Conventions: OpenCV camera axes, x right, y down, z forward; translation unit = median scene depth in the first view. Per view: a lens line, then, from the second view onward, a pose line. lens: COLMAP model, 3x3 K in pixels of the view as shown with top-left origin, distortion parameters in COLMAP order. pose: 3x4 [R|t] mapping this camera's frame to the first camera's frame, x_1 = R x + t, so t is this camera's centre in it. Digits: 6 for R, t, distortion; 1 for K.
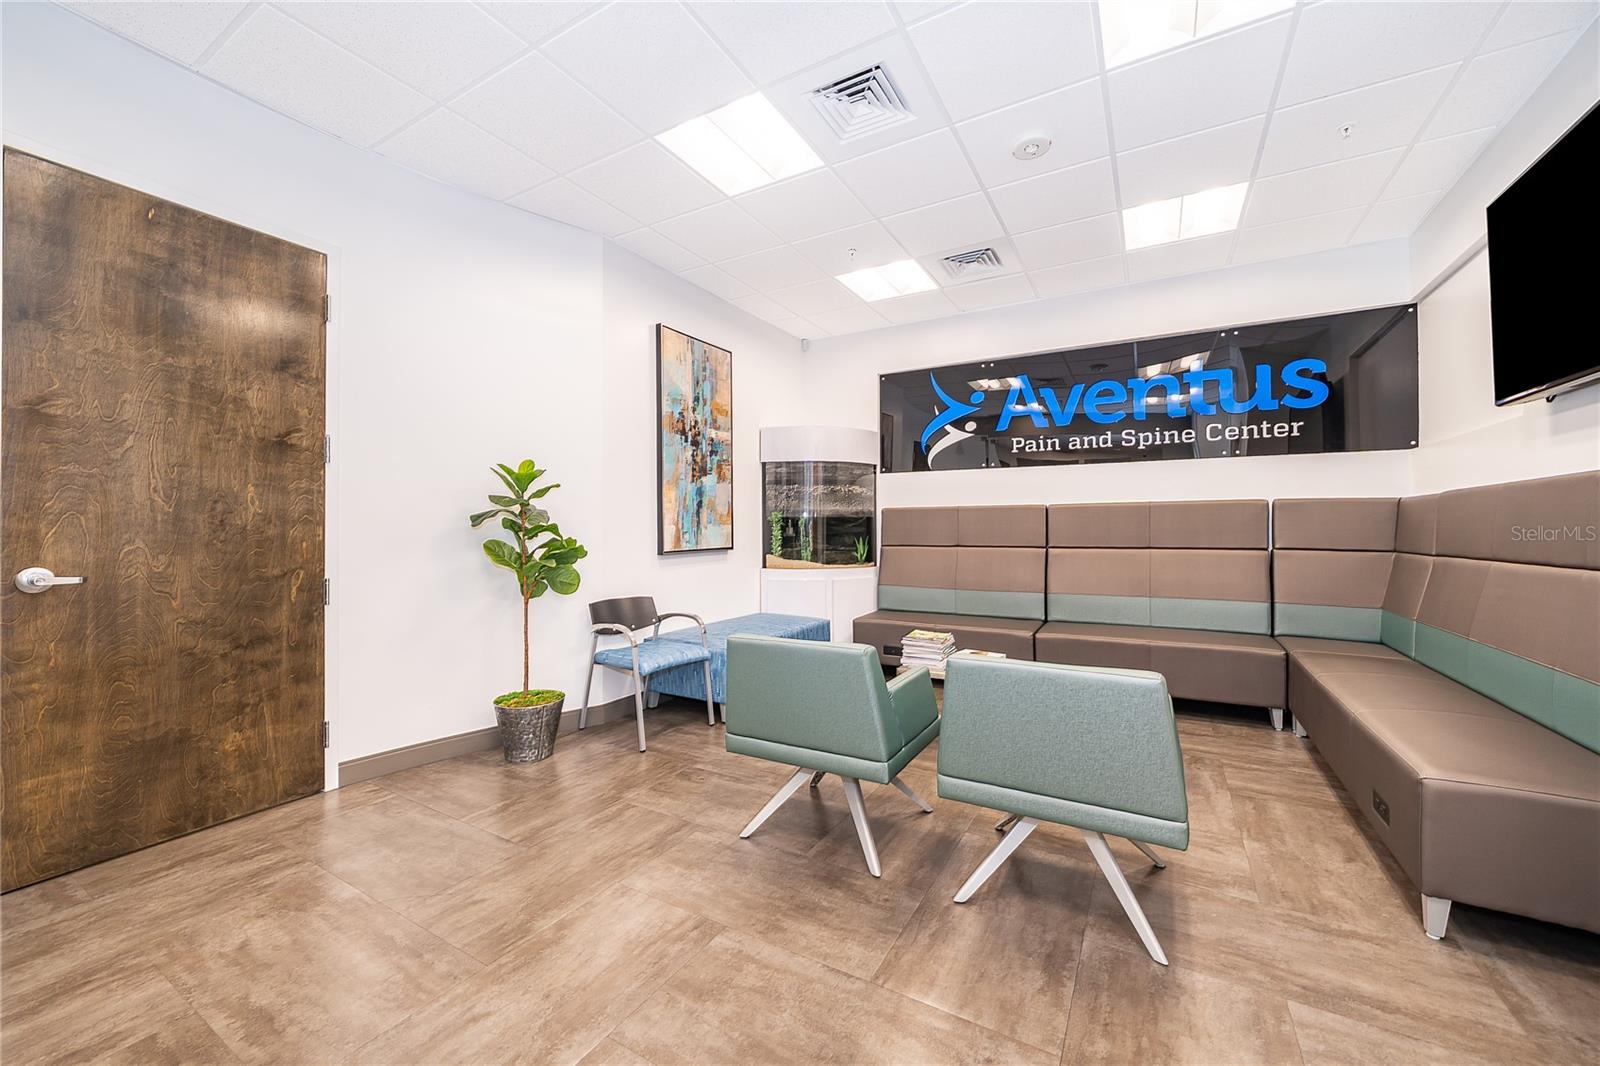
lens RADIAL K [[610.7, 0, 799.6], [0, 610.7, 524.6], [0, 0, 1]] dist [-0.000620, -0.000020]
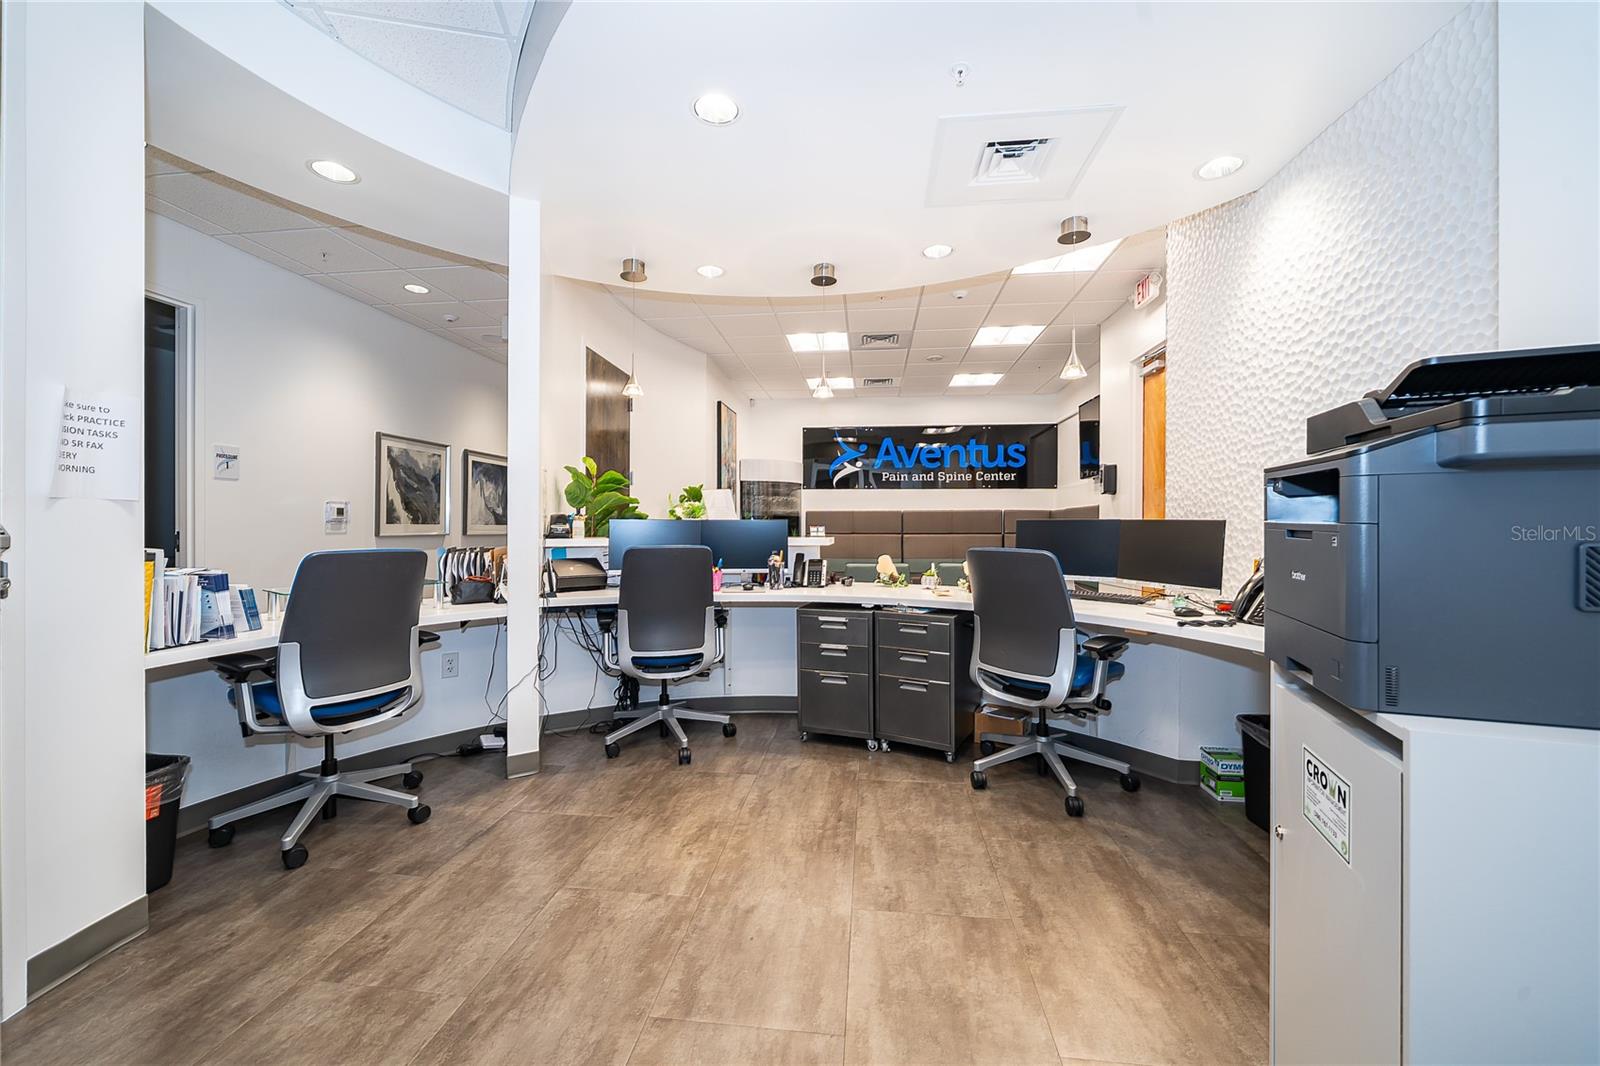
lens RADIAL K [[610.7, 0, 799.6], [0, 610.7, 524.6], [0, 0, 1]] dist [-0.000620, -0.000020]
pose [[0.917827, 0.002556, 0.396973, -0.576405], [-0.004290, 0.999985, 0.003479, 0.004183], [-0.396958, -0.004896, 0.917824, -0.530943]]
